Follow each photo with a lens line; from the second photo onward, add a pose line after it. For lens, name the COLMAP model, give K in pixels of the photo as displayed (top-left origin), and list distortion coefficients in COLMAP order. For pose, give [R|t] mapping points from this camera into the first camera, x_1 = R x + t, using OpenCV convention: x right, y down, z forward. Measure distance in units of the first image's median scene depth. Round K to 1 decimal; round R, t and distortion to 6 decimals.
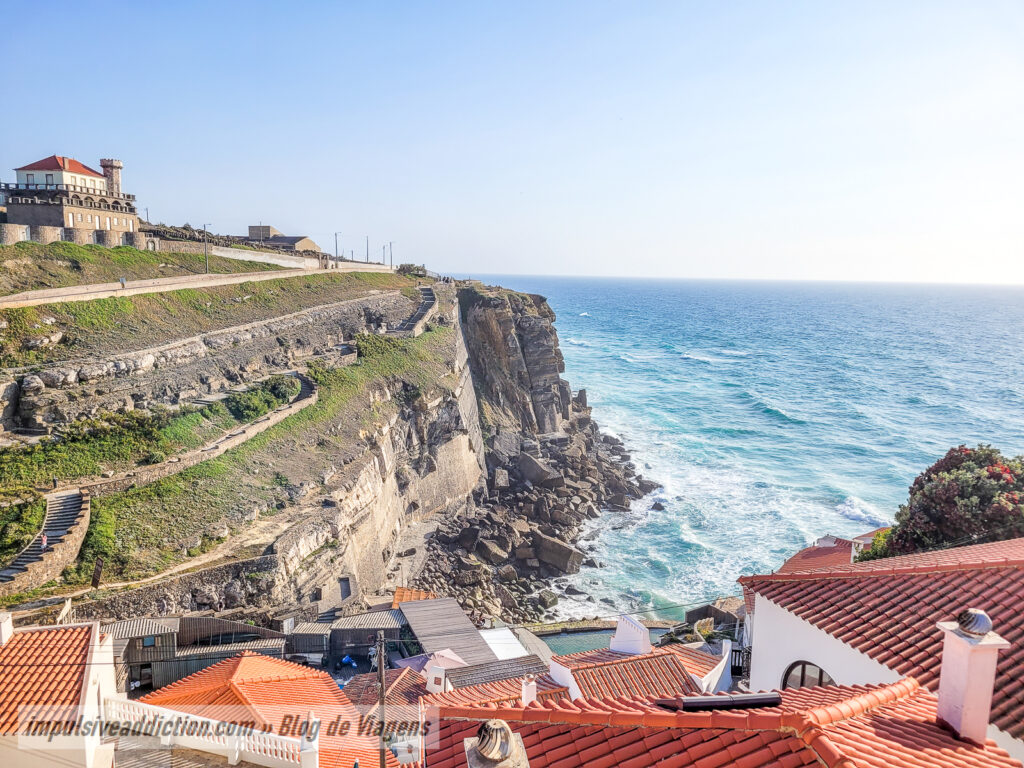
lens RADIAL K [[783.0, 0, 509.3], [0, 783.0, 381.8], [0, 0, 1]] dist [0.034089, -0.002304]
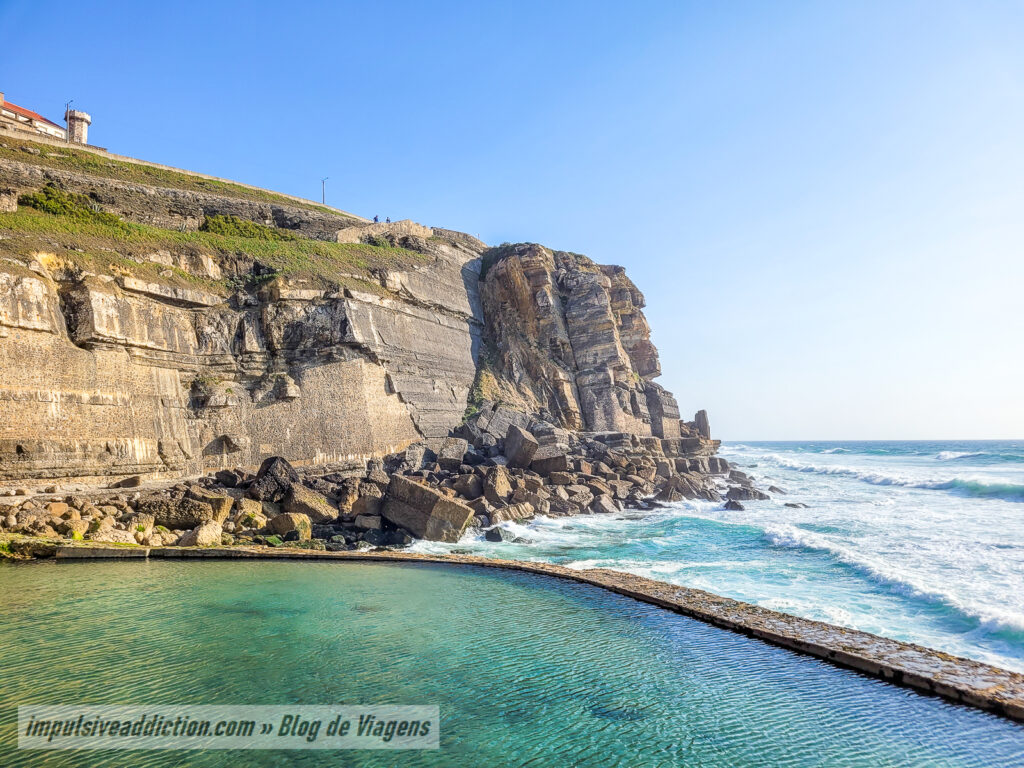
lens RADIAL K [[783.0, 0, 514.4], [0, 783.0, 386.3], [0, 0, 1]] dist [0.034089, -0.002304]
pose [[0.951073, -0.046309, -0.305478, 0.205664], [-0.017213, 0.979227, -0.202036, 0.180858], [0.308488, 0.197409, 0.930519, 0.399260]]
